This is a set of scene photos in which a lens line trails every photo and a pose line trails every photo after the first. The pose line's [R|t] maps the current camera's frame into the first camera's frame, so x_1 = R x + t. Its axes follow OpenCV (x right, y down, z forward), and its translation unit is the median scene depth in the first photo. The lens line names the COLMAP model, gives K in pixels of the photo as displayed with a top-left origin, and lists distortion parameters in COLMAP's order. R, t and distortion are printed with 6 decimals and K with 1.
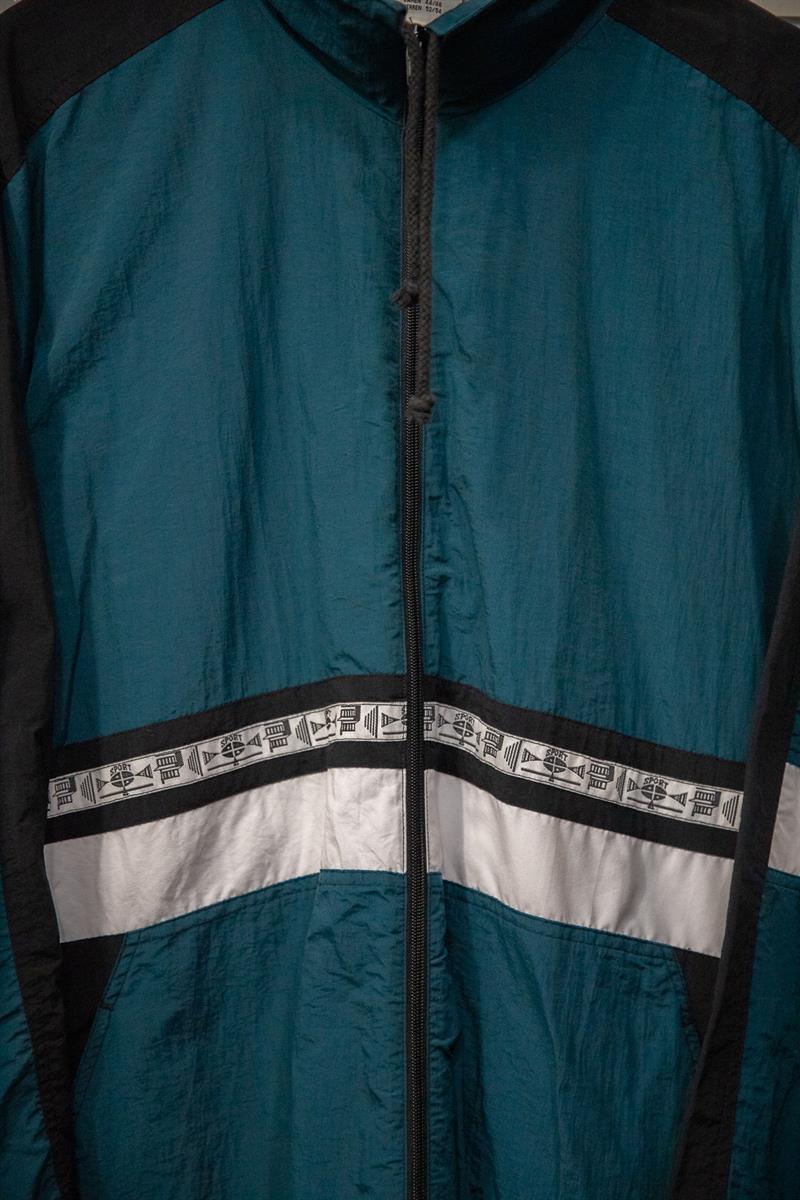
lens RADIAL K [[2283.3, 0, 391.0], [0, 2283.3, 626.3], [0, 0, 1]] dist [0.143162, 0.000000]
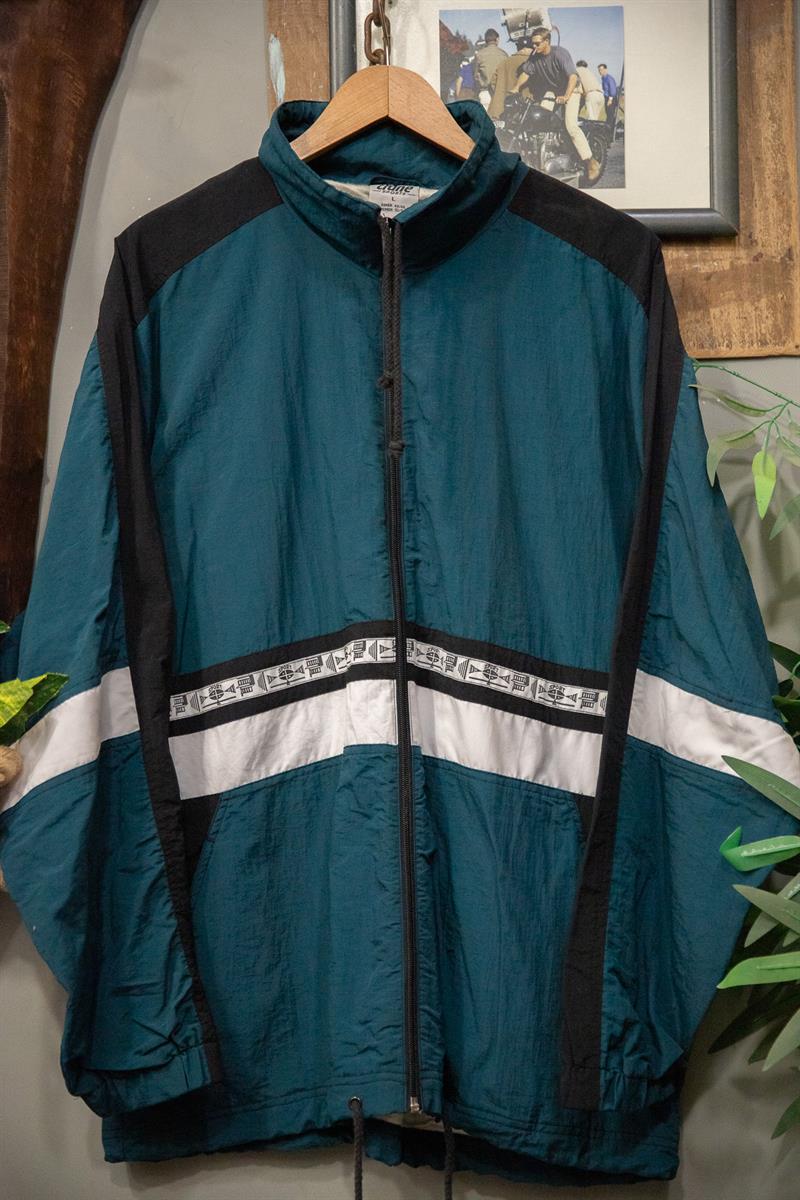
lens RADIAL K [[1878.0, 0, 384.1], [0, 1878.0, 595.7], [0, 0, 1]] dist [0.075318, 0.000000]
pose [[0.999320, -0.031732, -0.018754, 0.024046], [0.030130, 0.996318, -0.080261, 0.106118], [0.021232, 0.079641, 0.996597, -0.289278]]
